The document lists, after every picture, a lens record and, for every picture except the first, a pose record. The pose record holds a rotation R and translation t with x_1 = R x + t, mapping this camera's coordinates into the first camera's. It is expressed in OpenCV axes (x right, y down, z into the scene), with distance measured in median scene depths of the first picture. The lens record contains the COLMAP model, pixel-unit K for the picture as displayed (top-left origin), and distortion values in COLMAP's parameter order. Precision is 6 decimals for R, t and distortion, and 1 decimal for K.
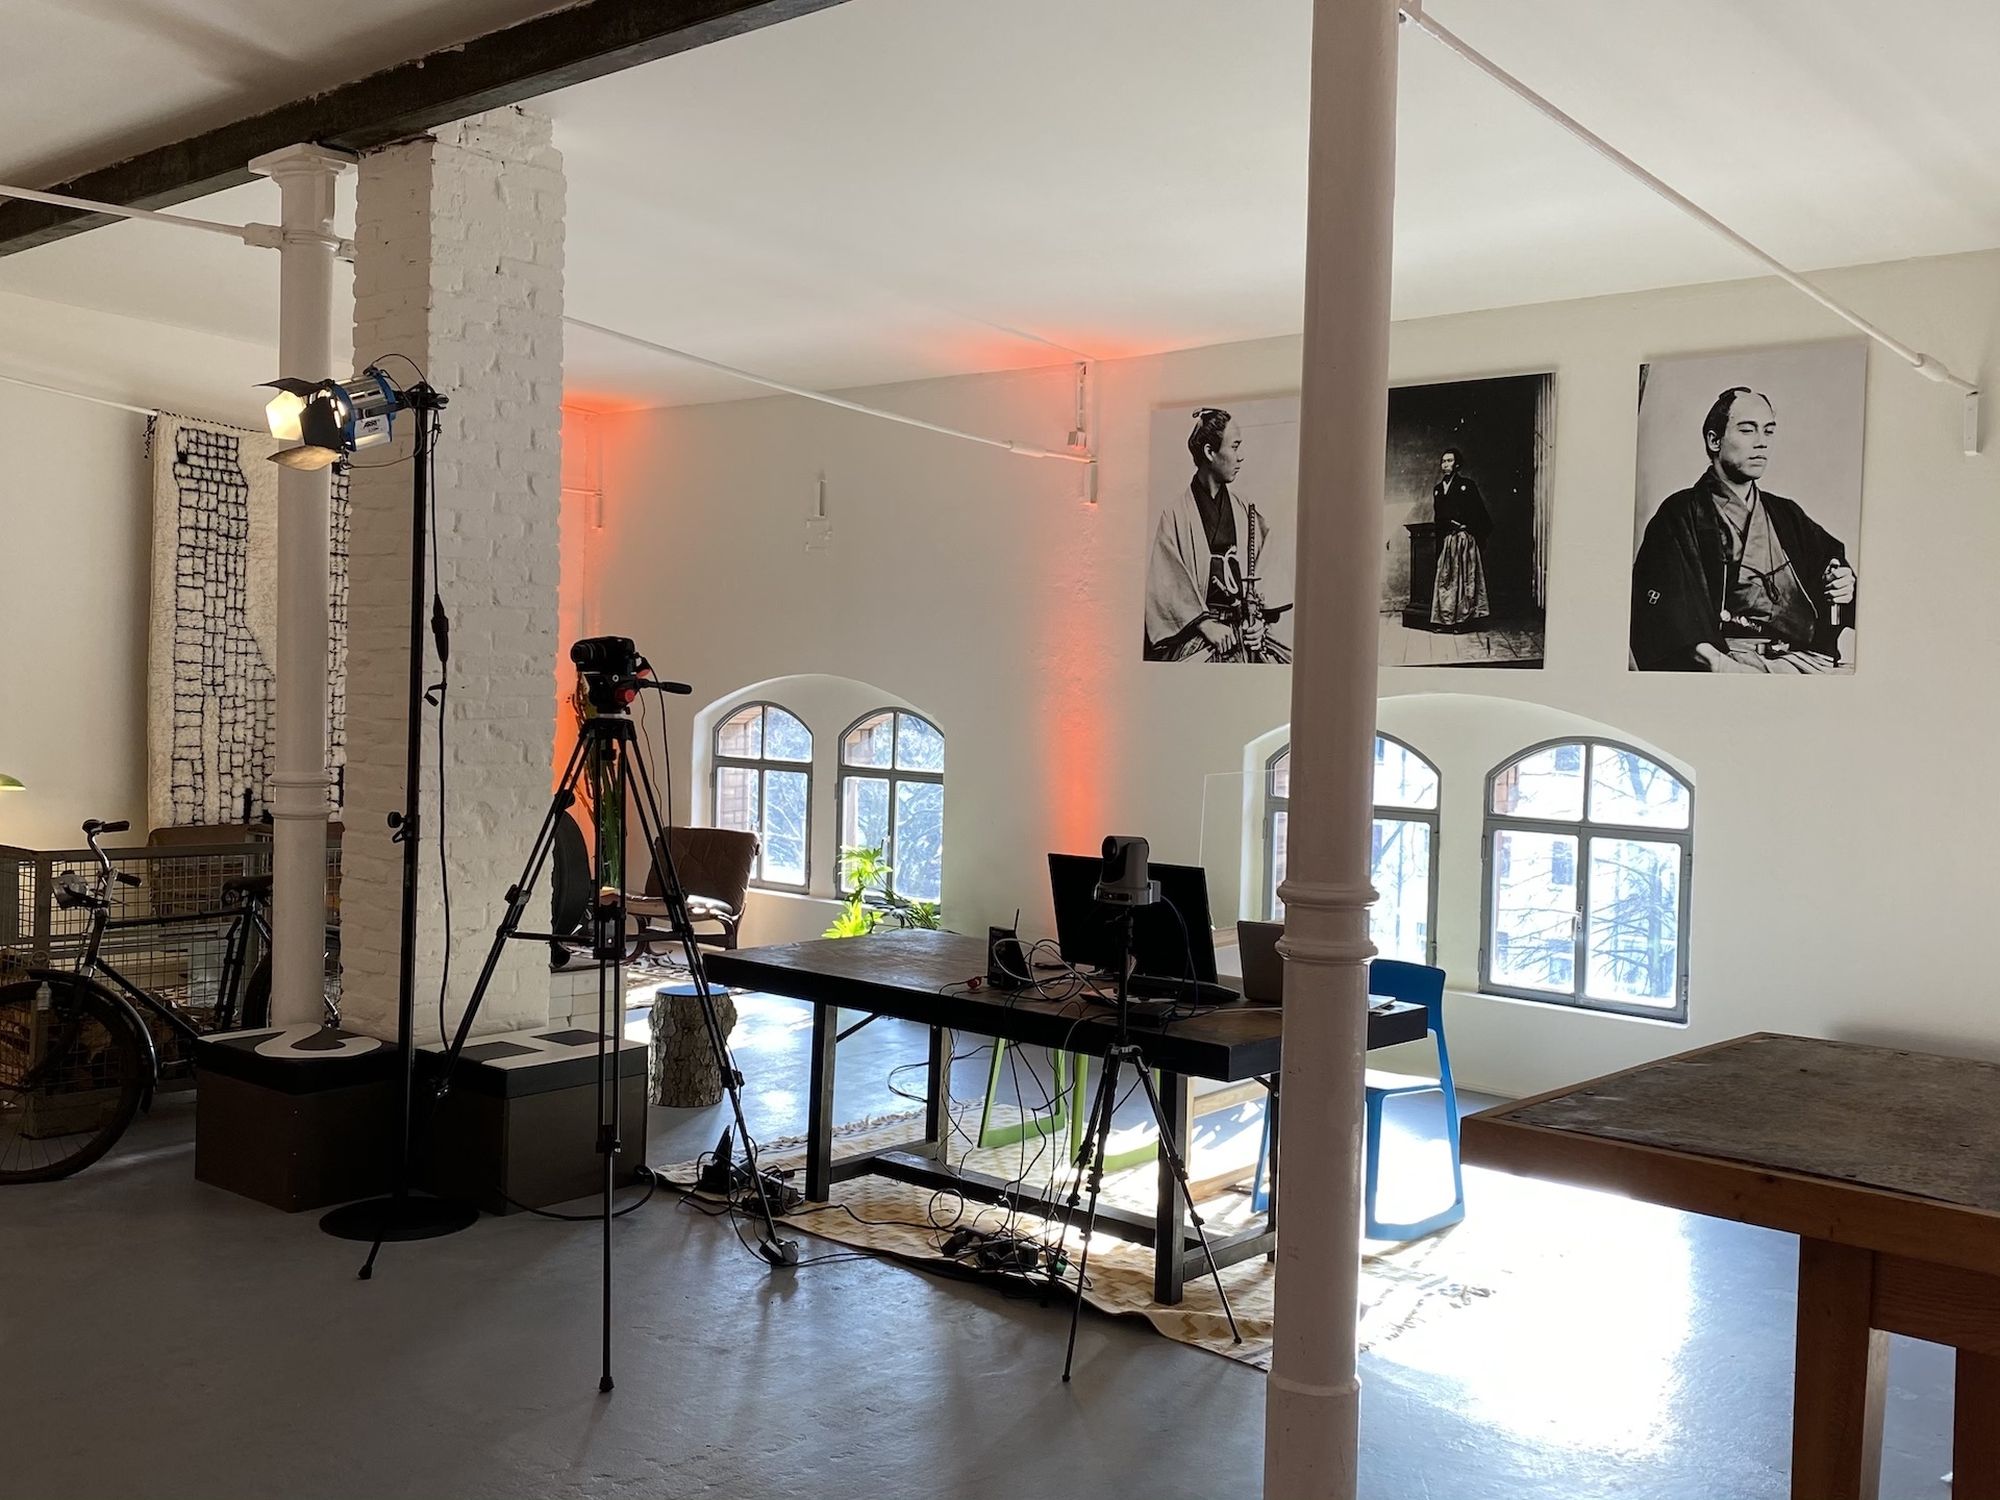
lens RADIAL K [[1864.4, 0, 1000.8], [0, 1864.4, 734.6], [0, 0, 1]] dist [0.089189, 0.000000]
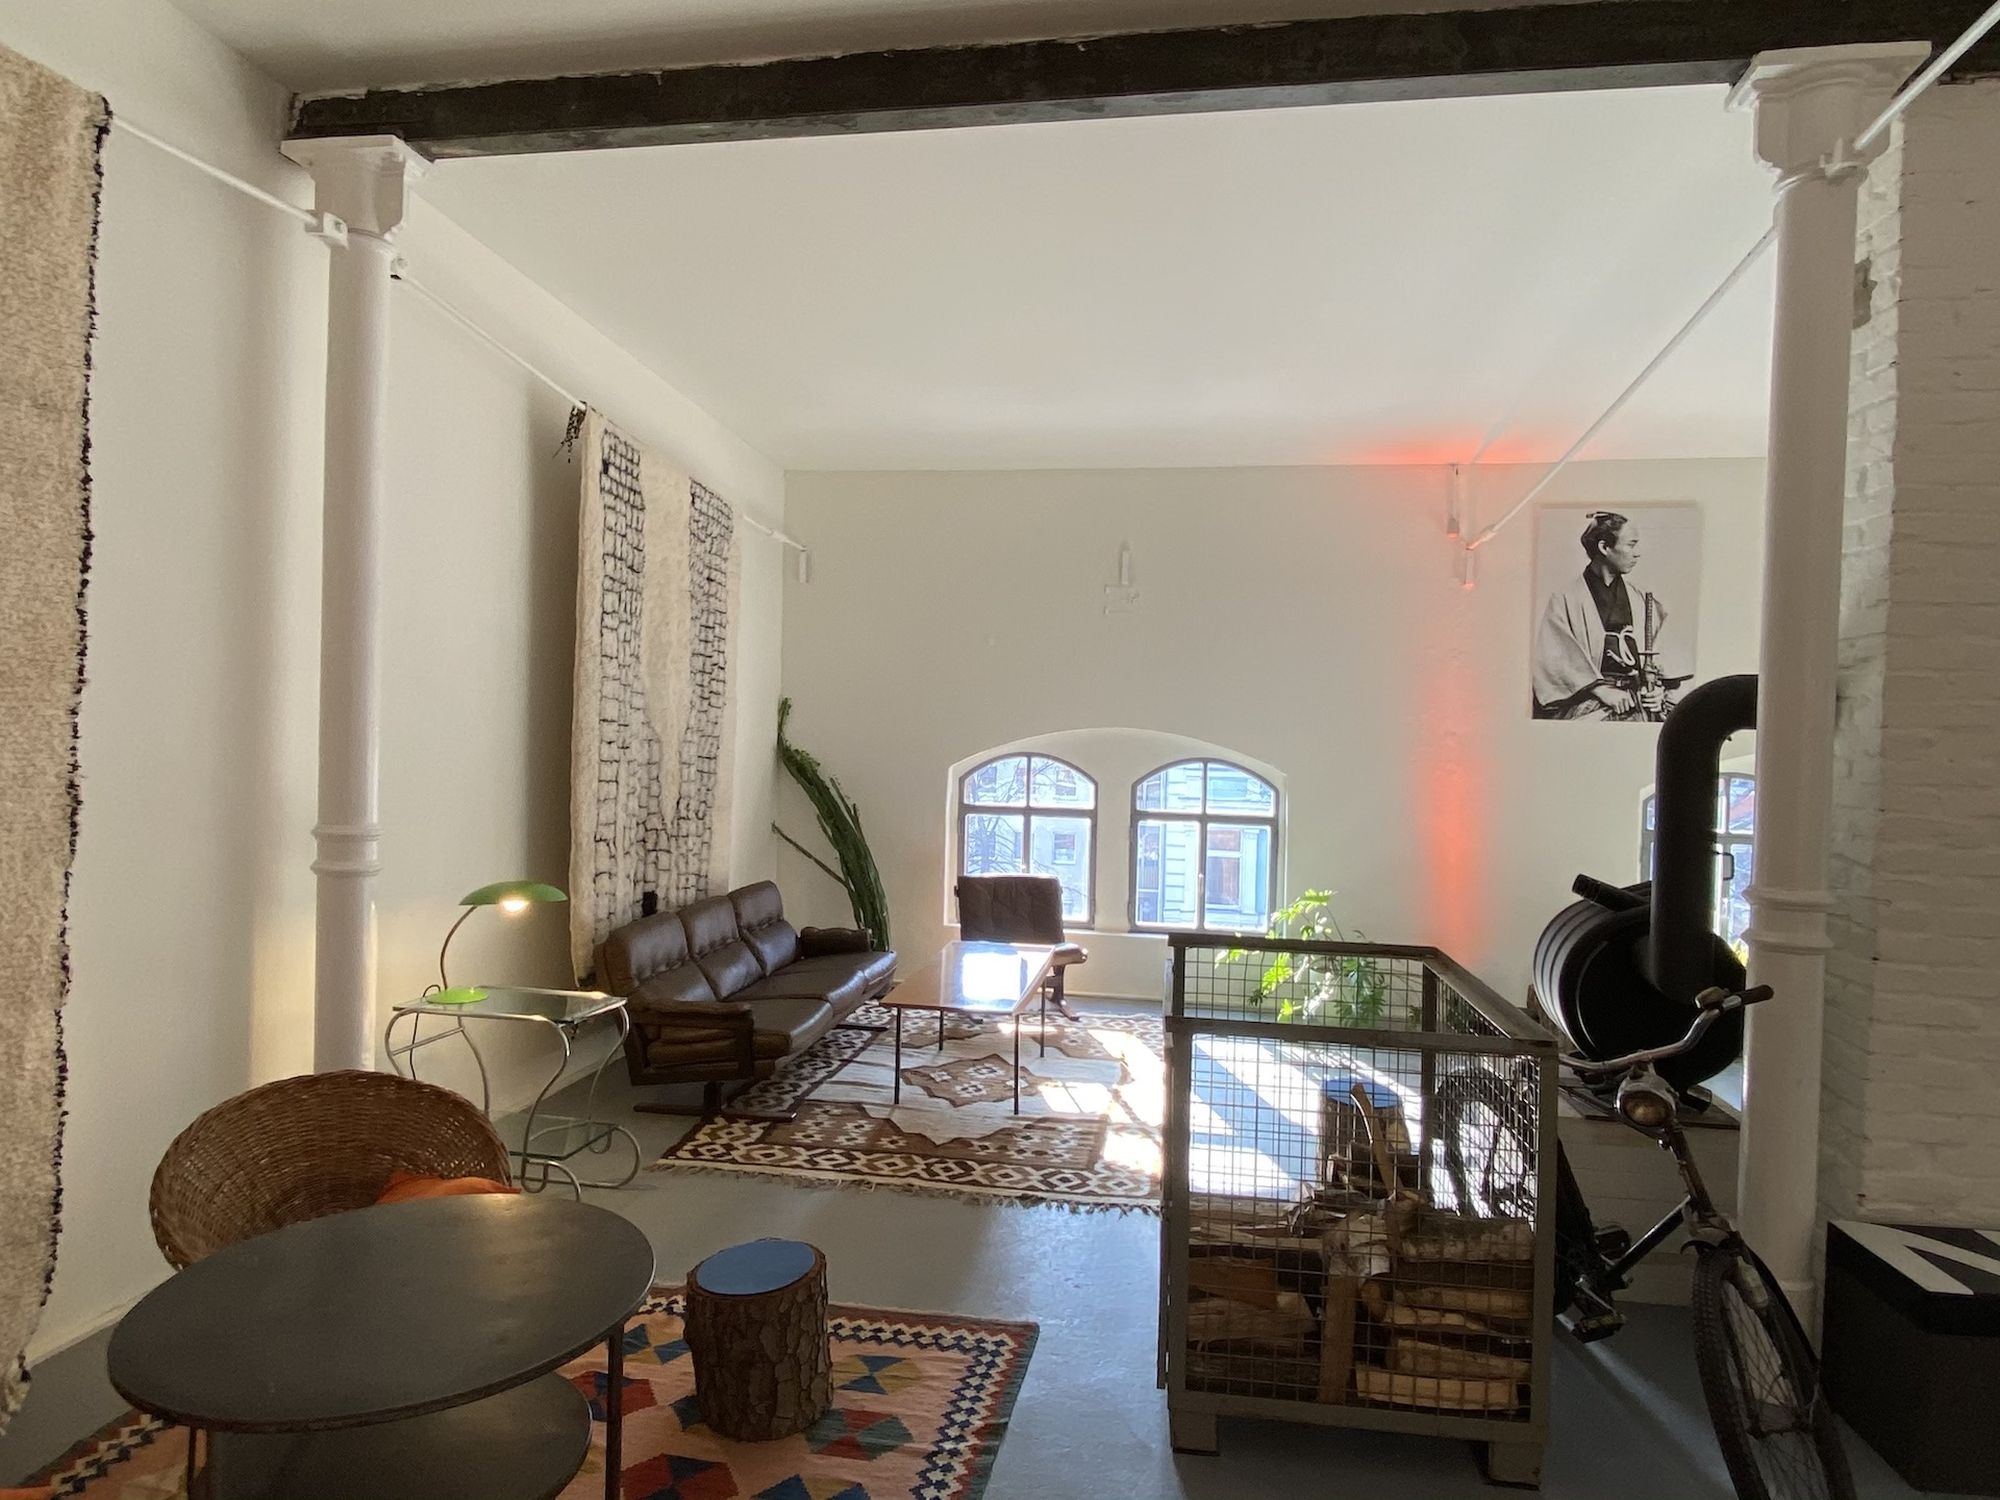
lens RADIAL K [[1176.4, 0, 999.4], [0, 1176.4, 757.3], [0, 0, 1]] dist [0.002624, 0.000058]
pose [[0.854795, -0.019427, 0.518602, -0.619380], [0.013092, 0.999788, 0.015873, -0.032261], [-0.518800, -0.006779, 0.854869, 0.548135]]
